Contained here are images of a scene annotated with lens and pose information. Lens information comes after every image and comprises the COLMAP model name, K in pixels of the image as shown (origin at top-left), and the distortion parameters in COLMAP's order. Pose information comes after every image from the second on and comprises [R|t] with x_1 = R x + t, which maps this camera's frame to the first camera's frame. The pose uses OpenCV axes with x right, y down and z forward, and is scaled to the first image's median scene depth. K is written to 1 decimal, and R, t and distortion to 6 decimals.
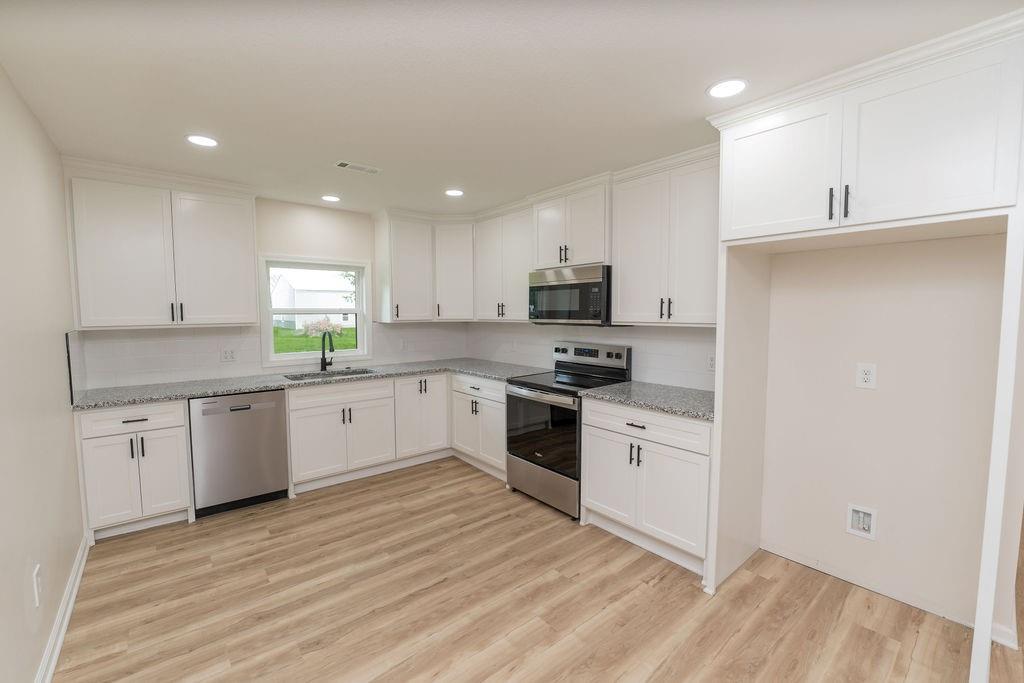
lens RADIAL K [[438.5, 0, 512.0], [0, 438.5, 341.5], [0, 0, 1]] dist [-0.011597, 0.000613]
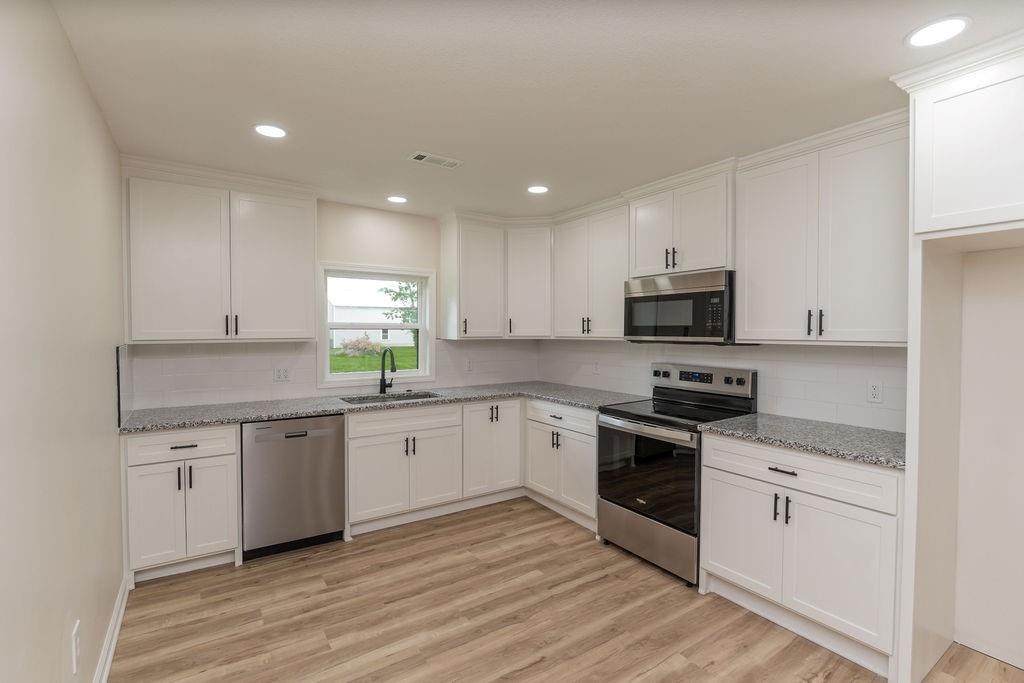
lens RADIAL K [[479.7, 0, 512.0], [0, 479.7, 341.5], [0, 0, 1]] dist [-0.002983, -0.000150]
pose [[0.995539, 0.007337, -0.094070, -0.106498], [-0.011651, 0.998901, -0.045393, 0.004313], [0.093634, 0.046286, 0.994530, 0.078956]]
